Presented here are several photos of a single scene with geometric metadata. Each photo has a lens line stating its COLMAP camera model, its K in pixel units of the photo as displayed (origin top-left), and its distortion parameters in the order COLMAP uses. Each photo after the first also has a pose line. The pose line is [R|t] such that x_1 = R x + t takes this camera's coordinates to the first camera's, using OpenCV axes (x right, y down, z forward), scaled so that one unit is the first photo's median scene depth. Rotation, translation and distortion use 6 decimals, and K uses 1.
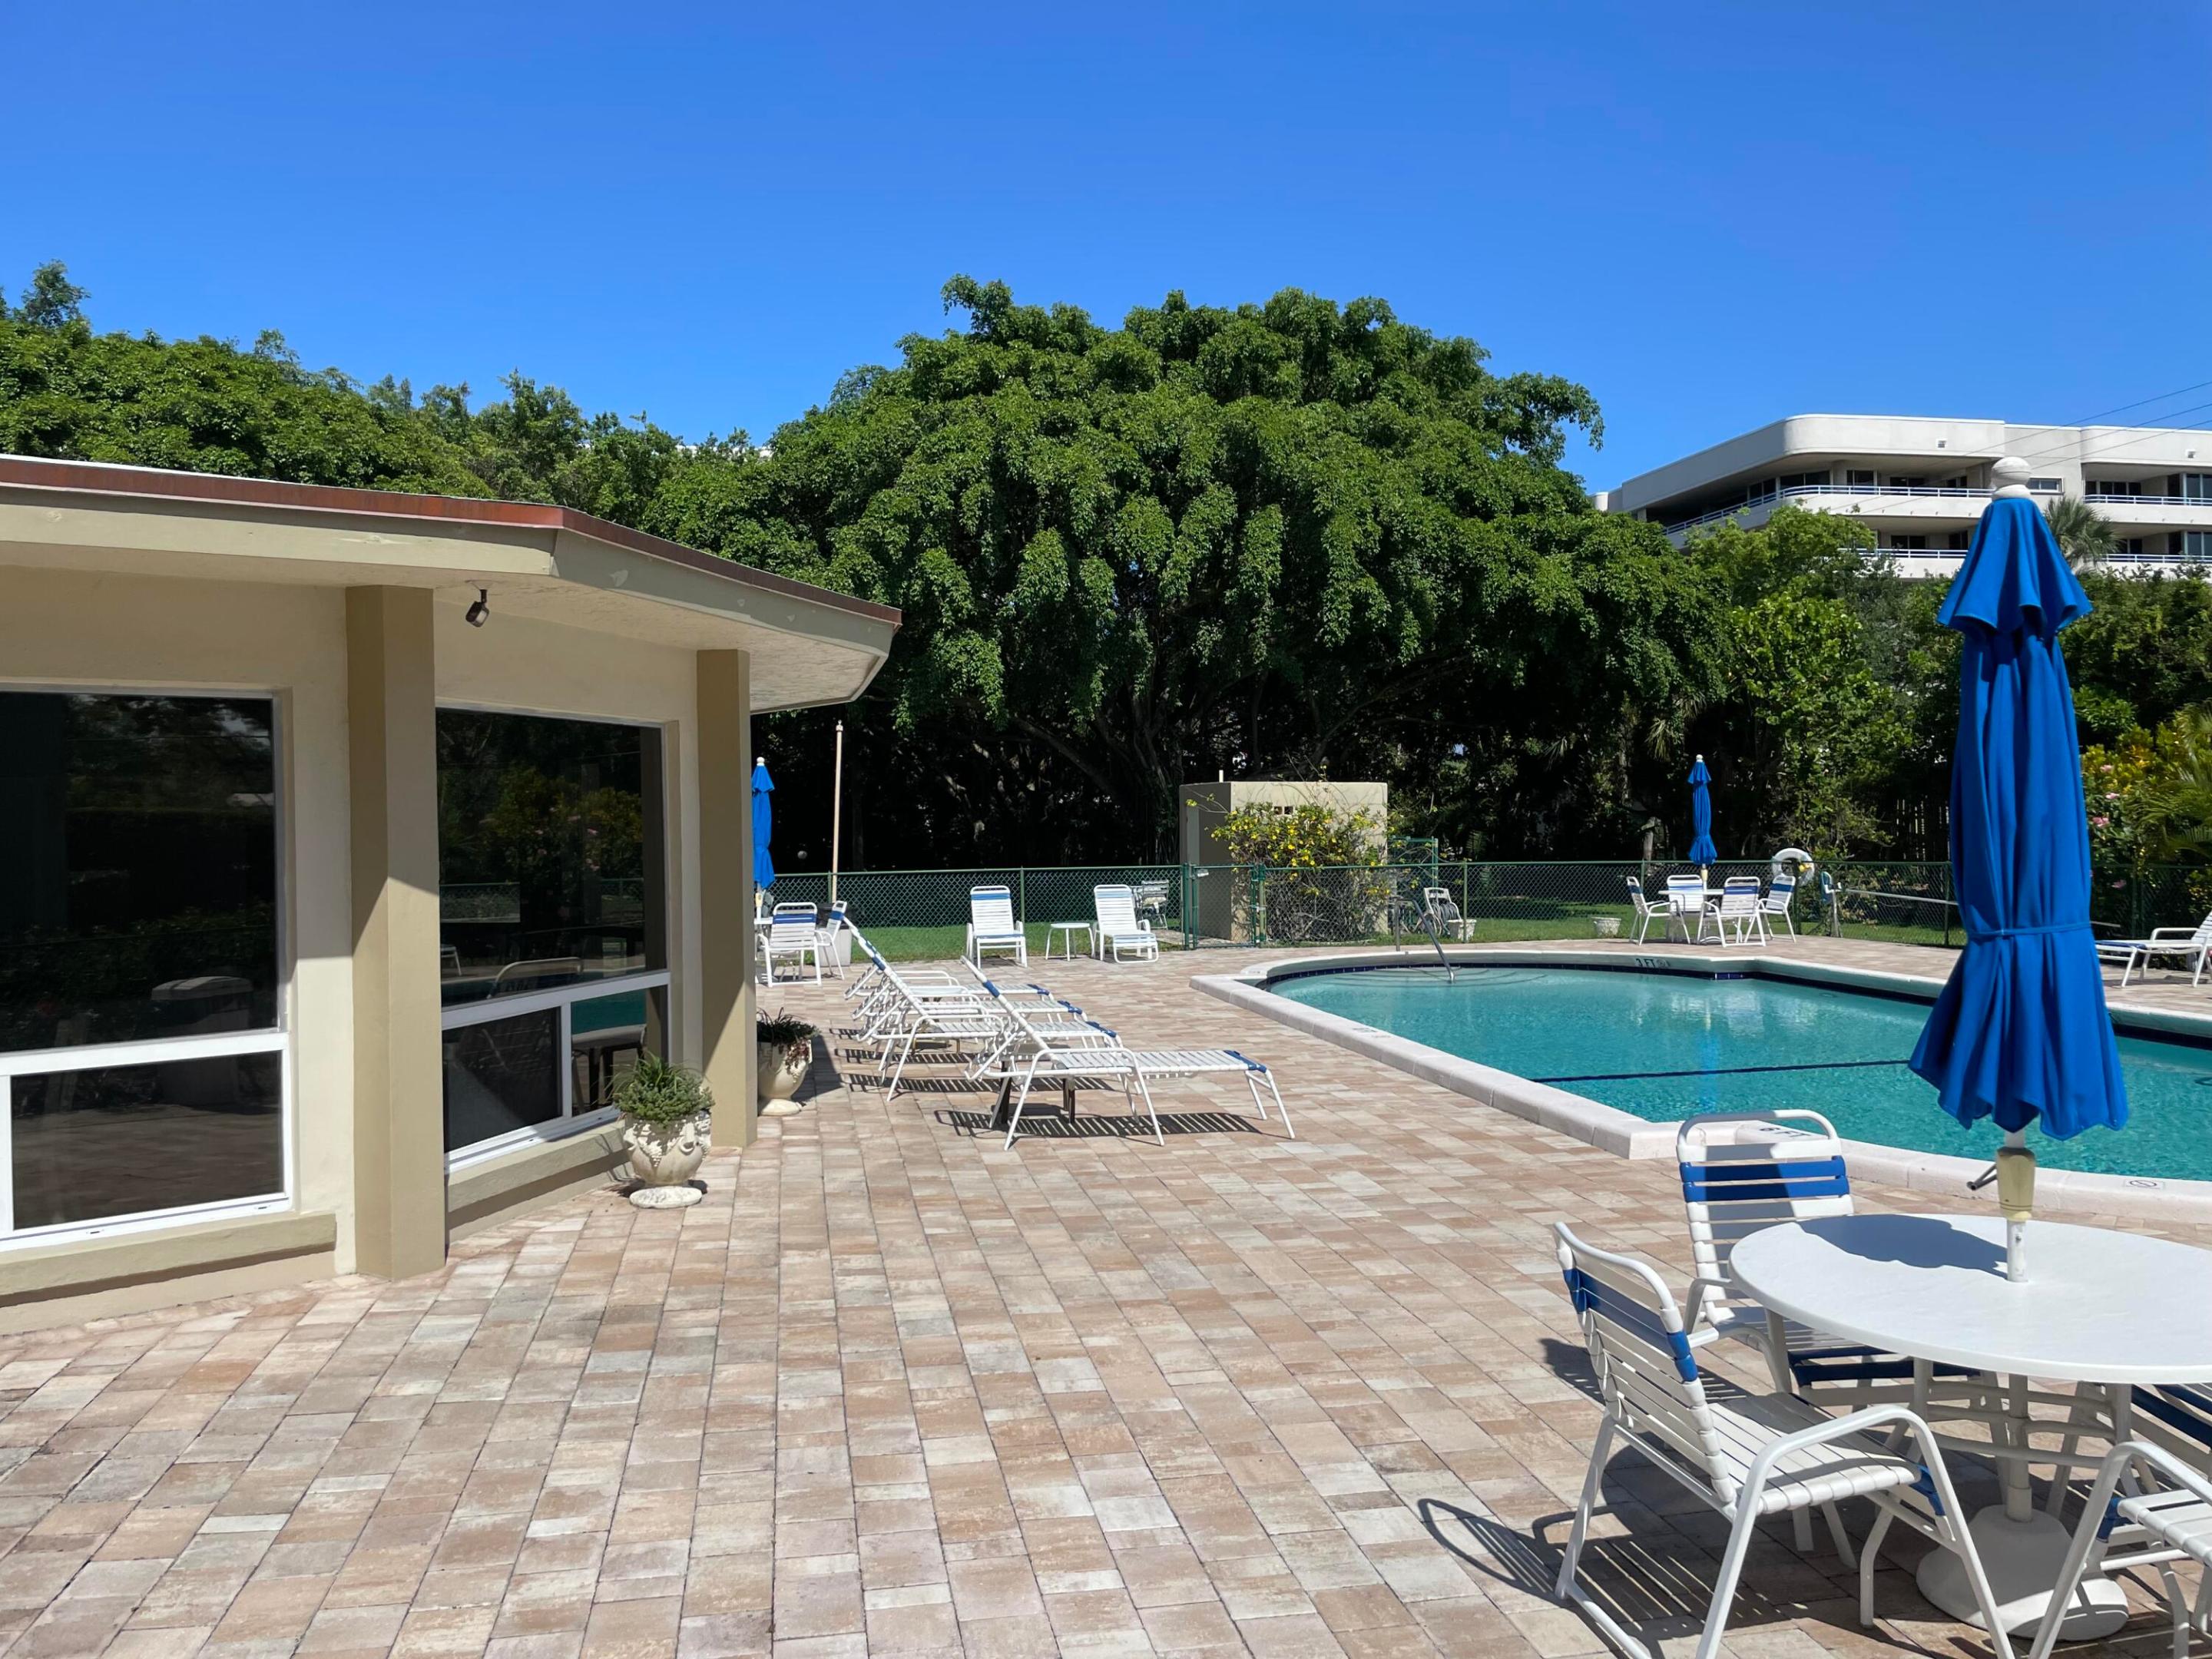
lens RADIAL K [[1707.4, 0, 1125.1], [0, 1707.4, 821.0], [0, 0, 1]] dist [0.104493, -0.143725]
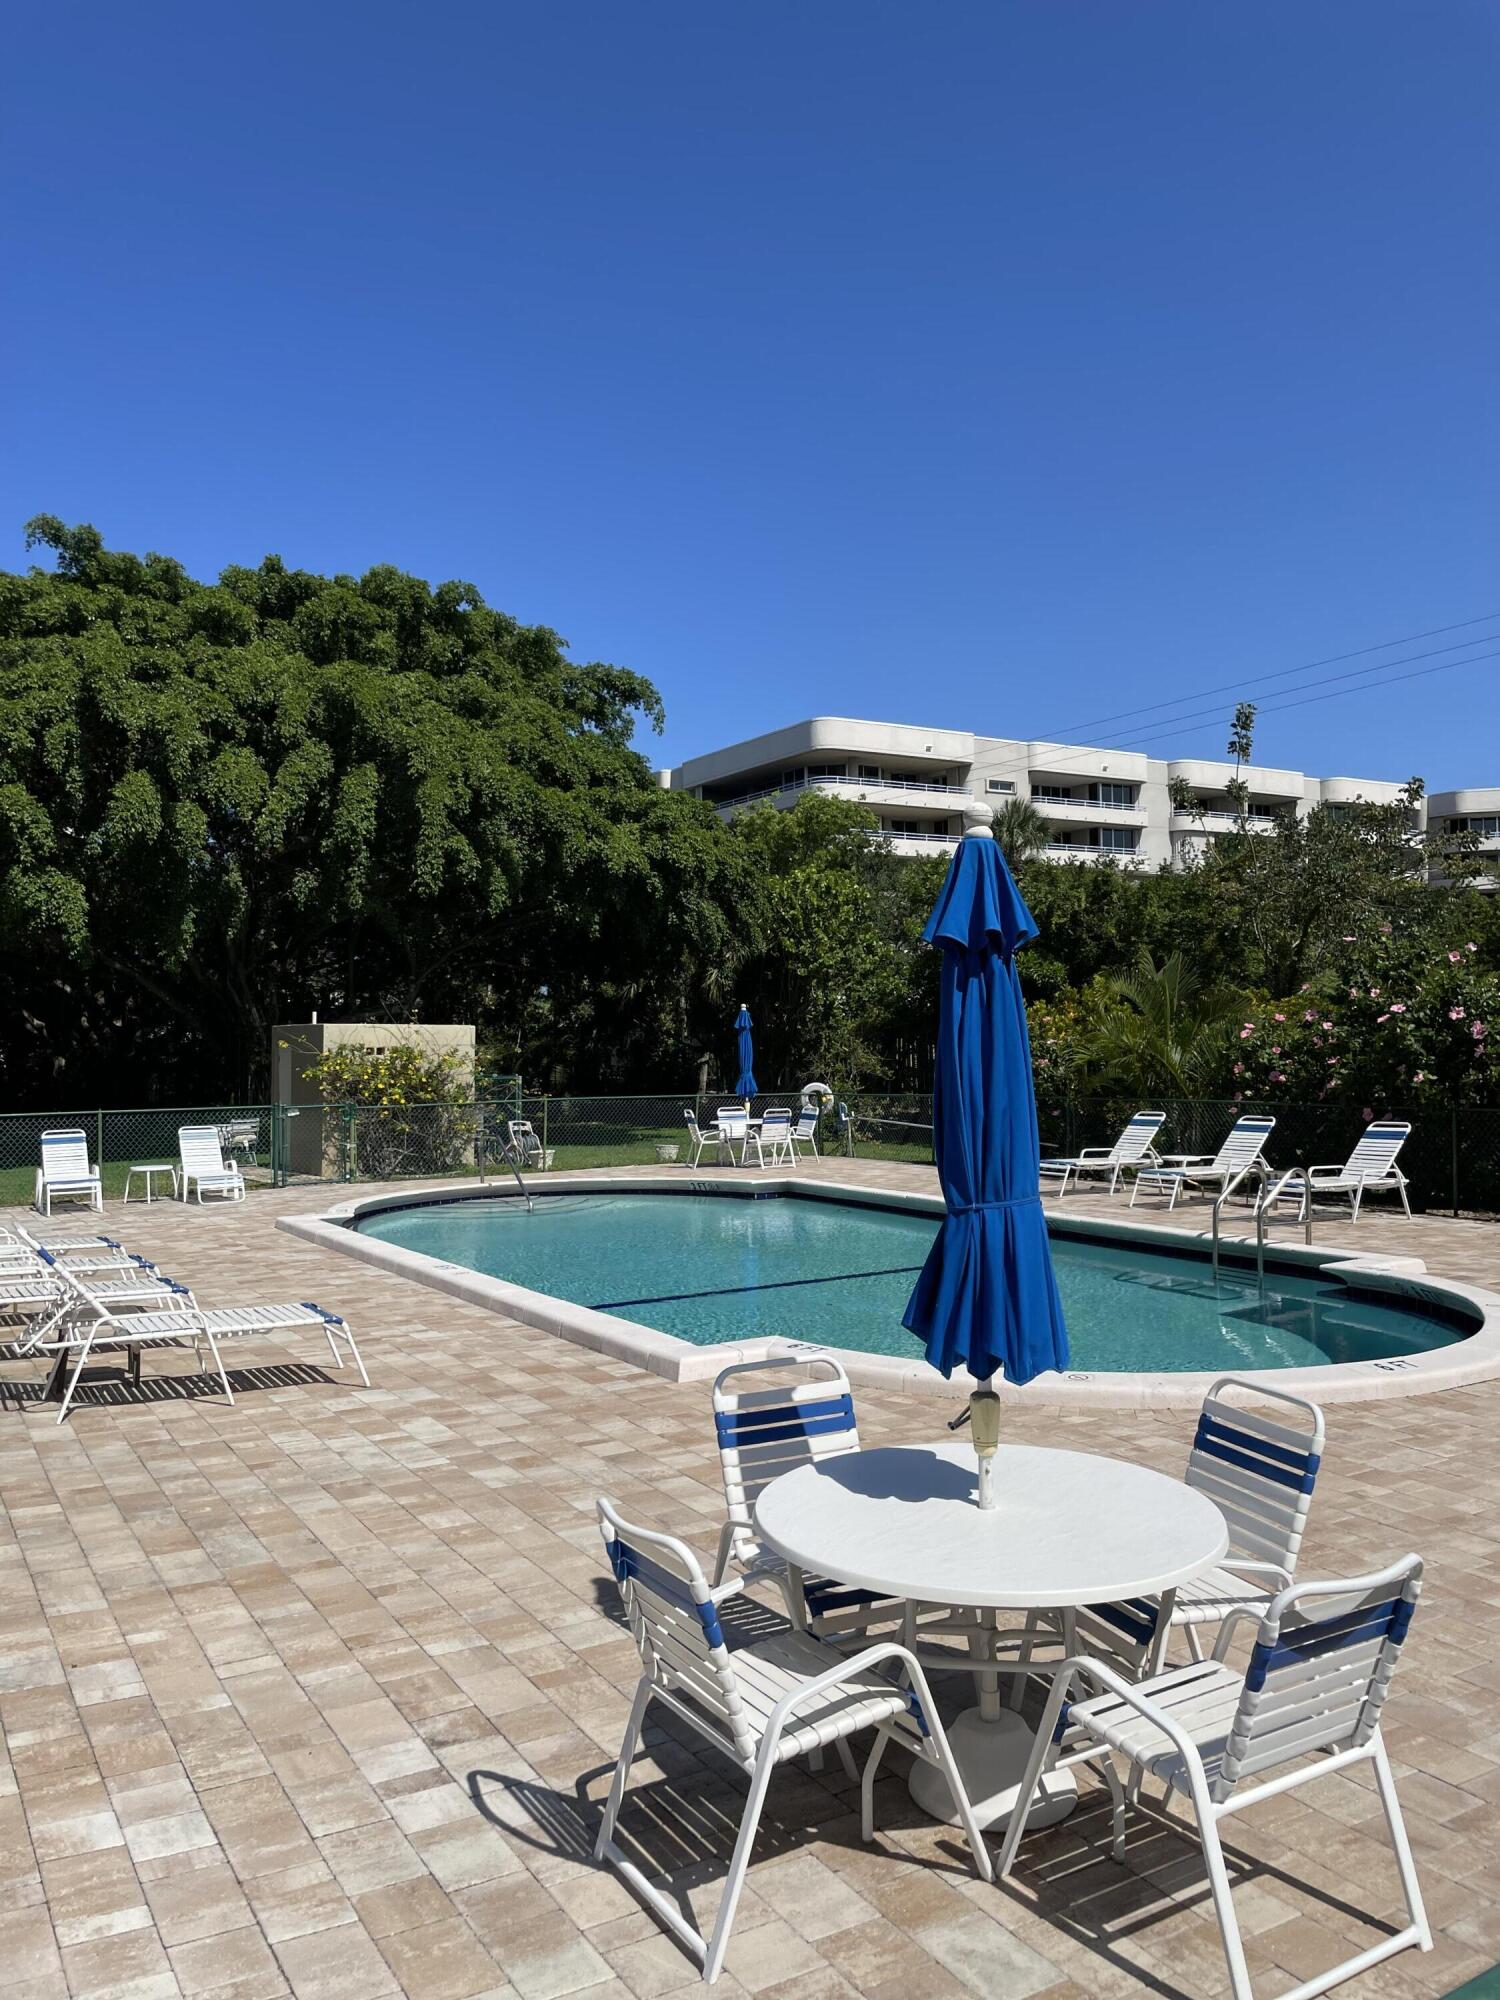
lens RADIAL K [[1543.8, 0, 767.4], [0, 1543.8, 994.7], [0, 0, 1]] dist [0.104493, -0.143725]
pose [[0.944296, 0.013357, 0.328825, 0.005409], [-0.001600, 0.999351, -0.035999, -0.007645], [-0.329092, 0.033468, 0.943704, 0.010573]]
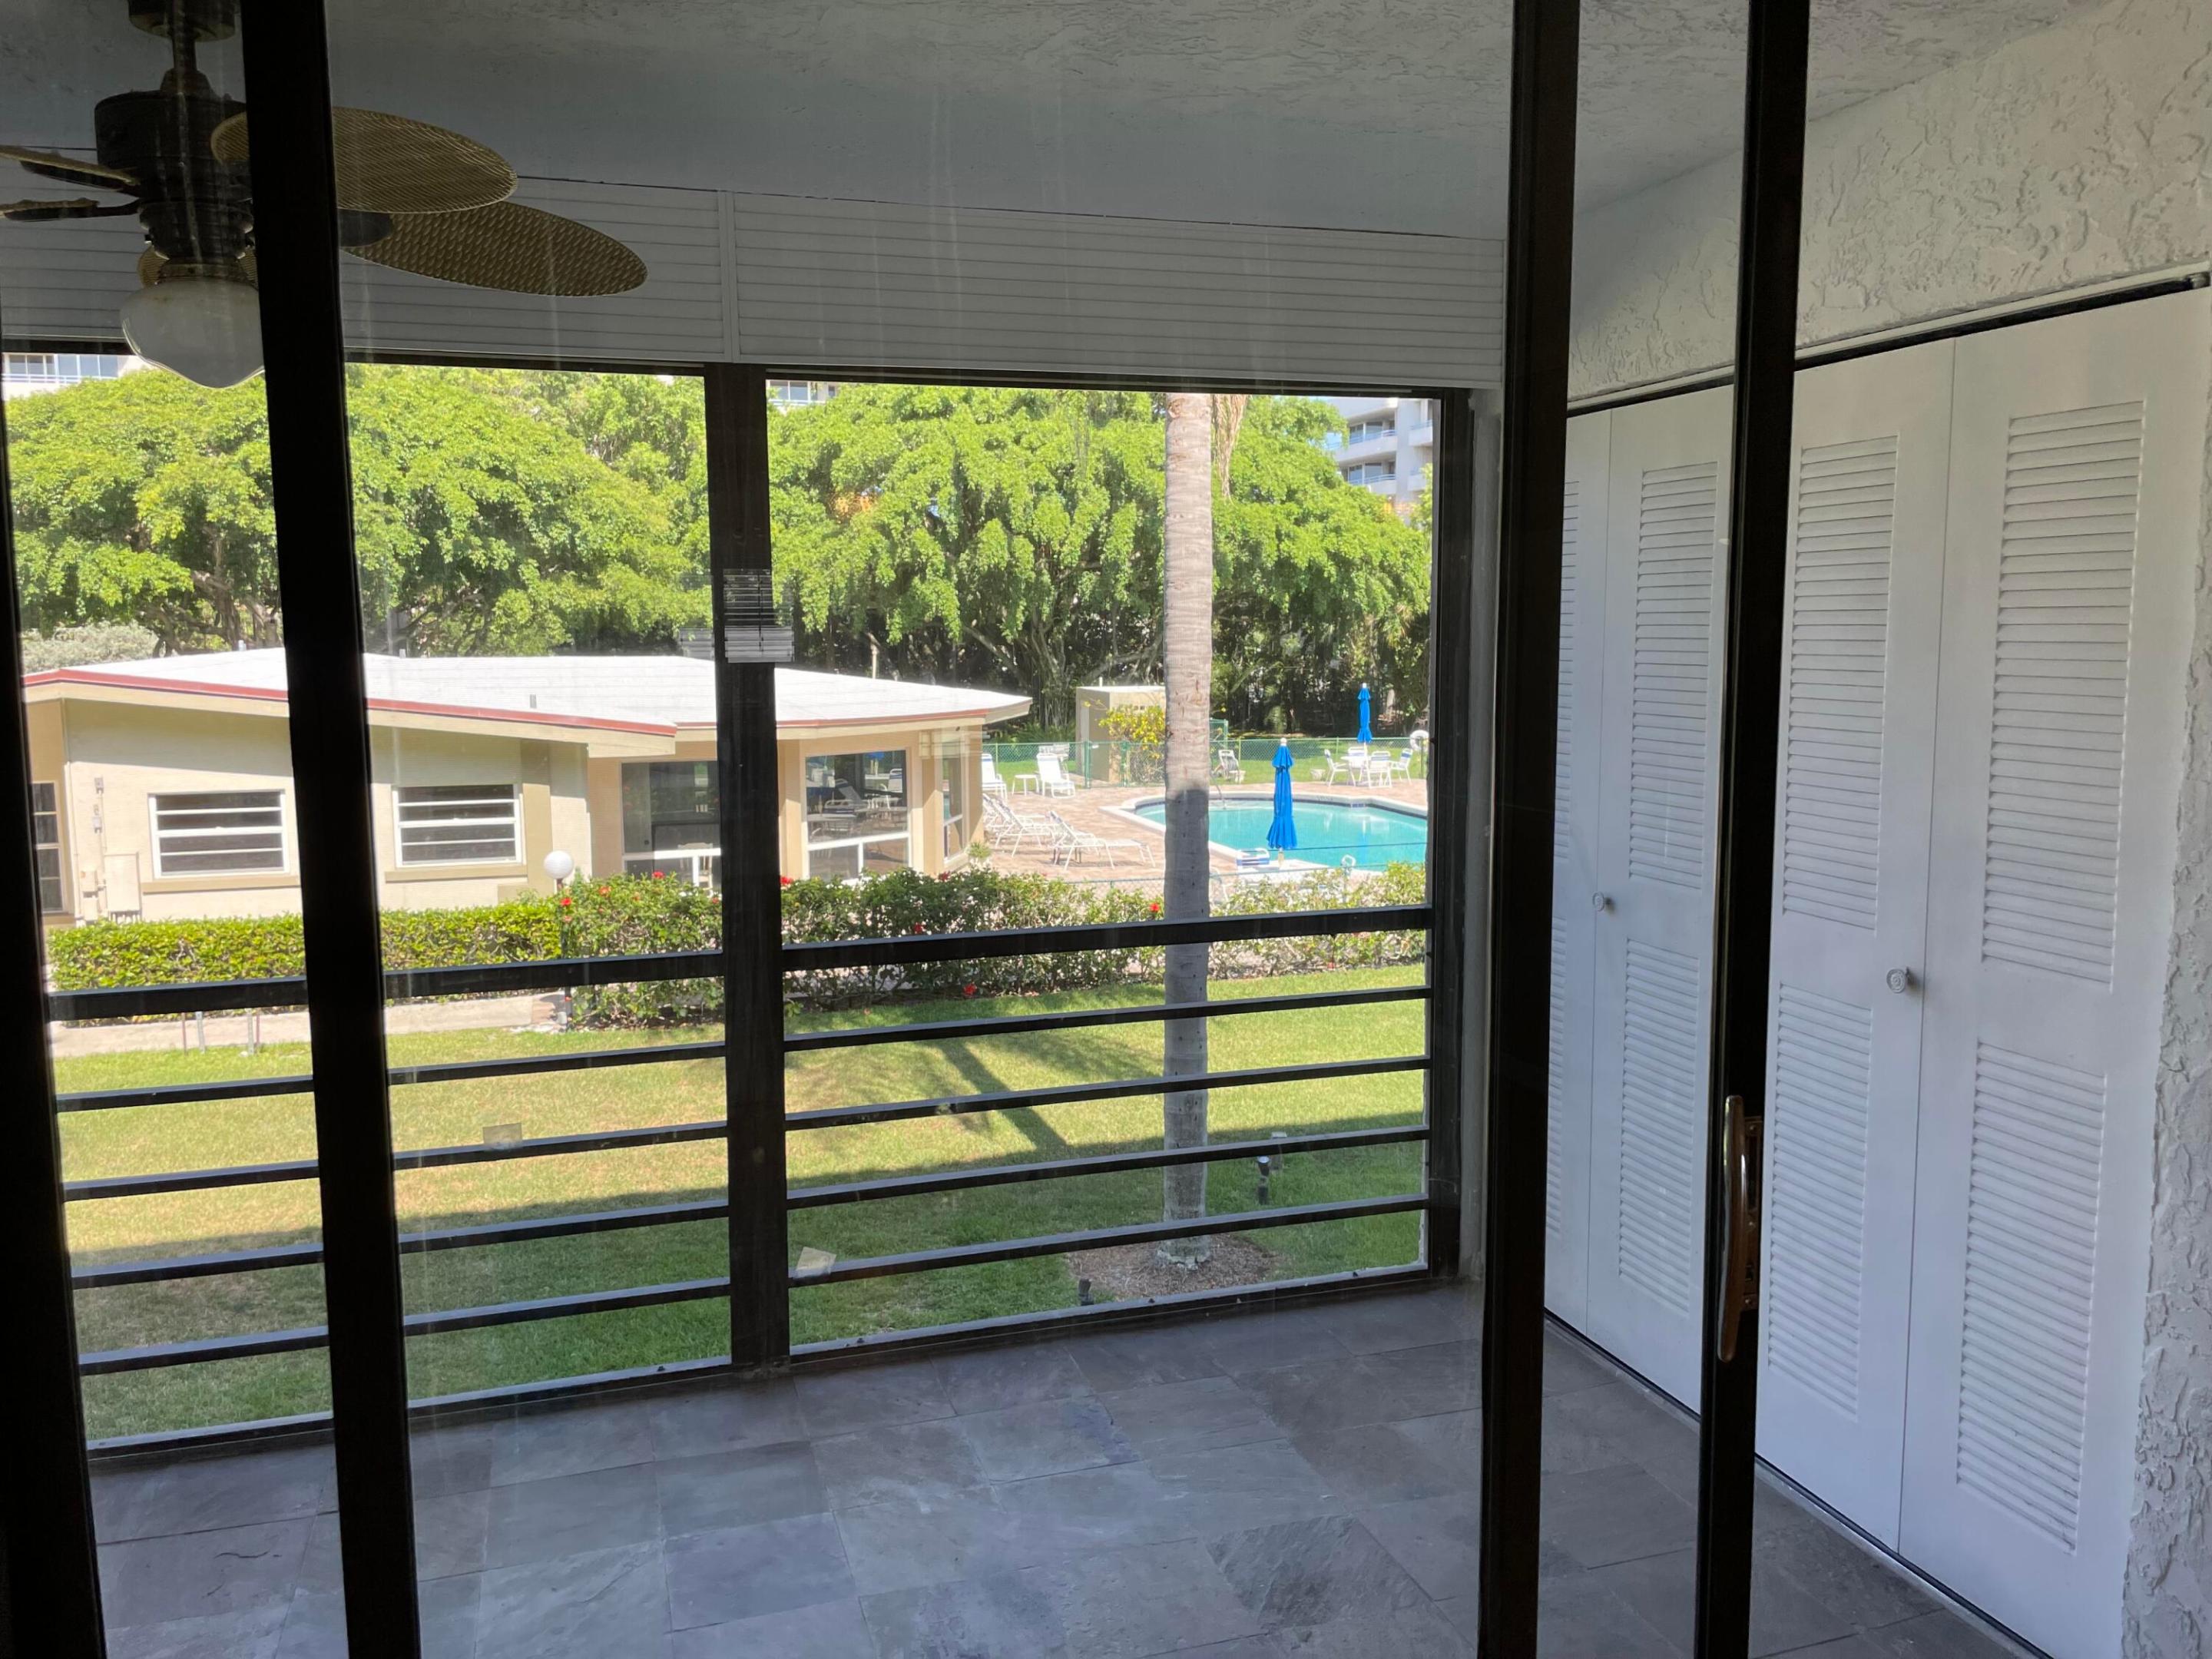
lens RADIAL K [[1707.4, 0, 1125.1], [0, 1707.4, 821.0], [0, 0, 1]] dist [0.104493, -0.143725]
pose [[0.995137, -0.000634, 0.098496, -0.103308], [-0.010787, 0.993263, 0.115376, -0.101669], [-0.097905, -0.115877, 0.988427, -0.813189]]
